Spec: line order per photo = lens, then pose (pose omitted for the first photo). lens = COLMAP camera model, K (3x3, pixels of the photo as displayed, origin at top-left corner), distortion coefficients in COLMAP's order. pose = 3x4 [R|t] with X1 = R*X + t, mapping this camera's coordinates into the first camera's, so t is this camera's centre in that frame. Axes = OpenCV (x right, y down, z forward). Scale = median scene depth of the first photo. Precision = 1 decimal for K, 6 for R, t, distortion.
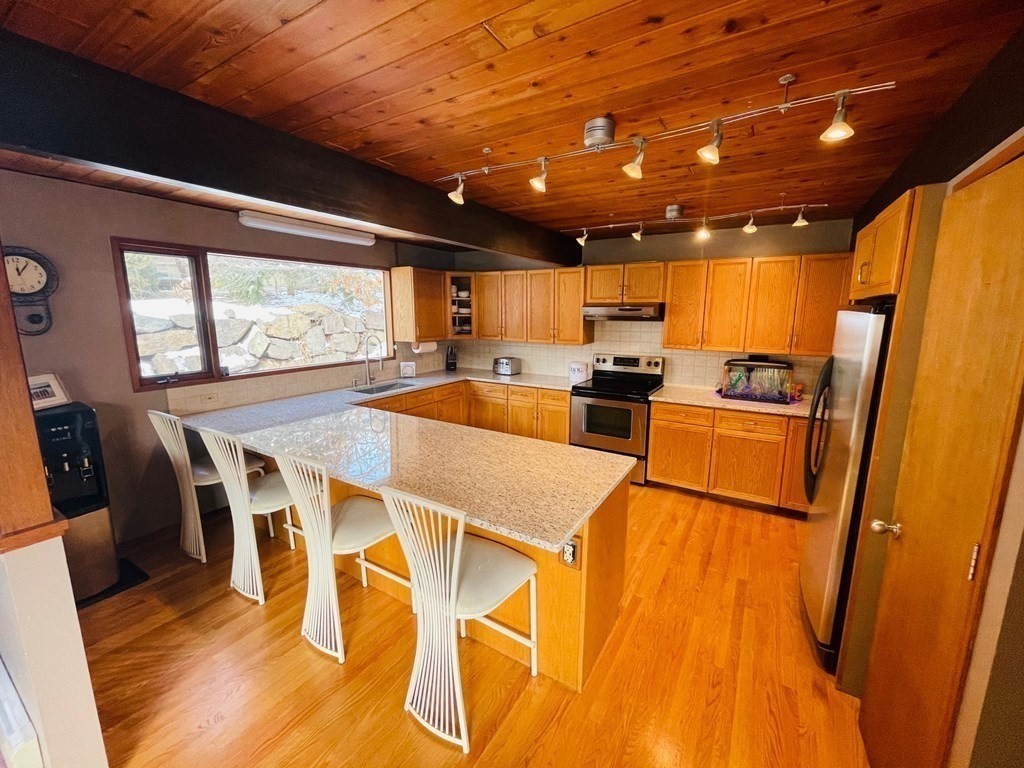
lens RADIAL K [[419.5, 0, 509.4], [0, 419.5, 382.3], [0, 0, 1]] dist [-0.002518, 0.000352]
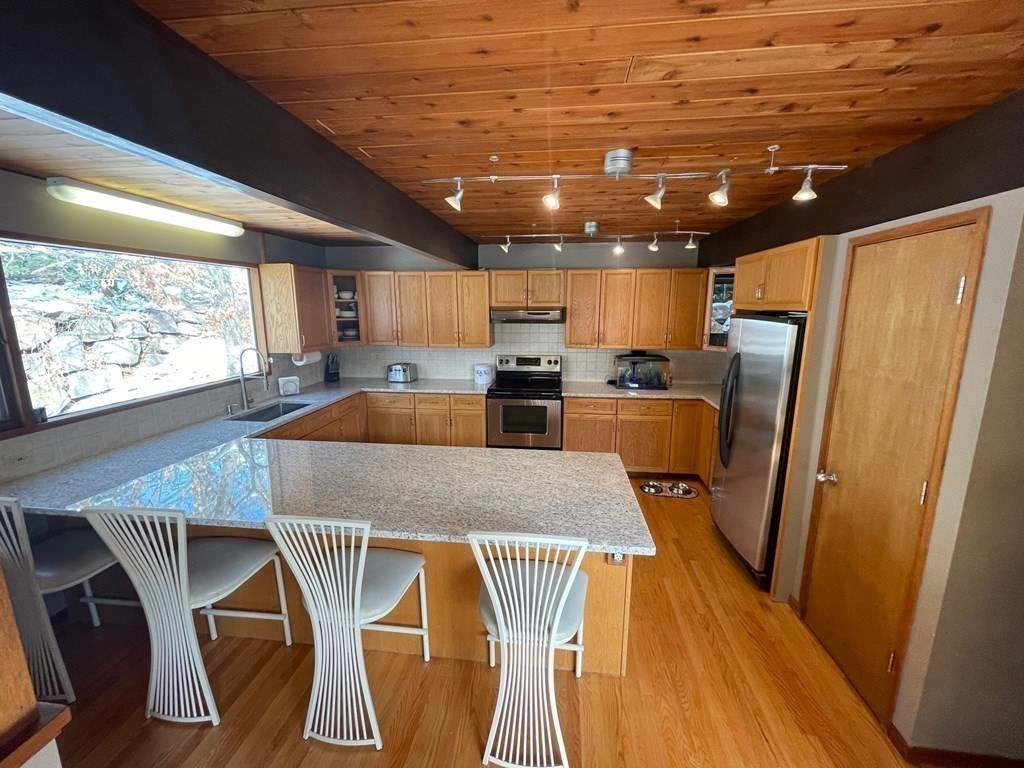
lens RADIAL K [[419.5, 0, 515.3], [0, 419.5, 382.5], [0, 0, 1]] dist [-0.002518, 0.000352]
pose [[0.903624, -0.081567, 0.420489, -0.239801], [0.075125, 0.996664, 0.031891, -0.038627], [-0.421688, 0.002771, 0.906737, 0.062242]]
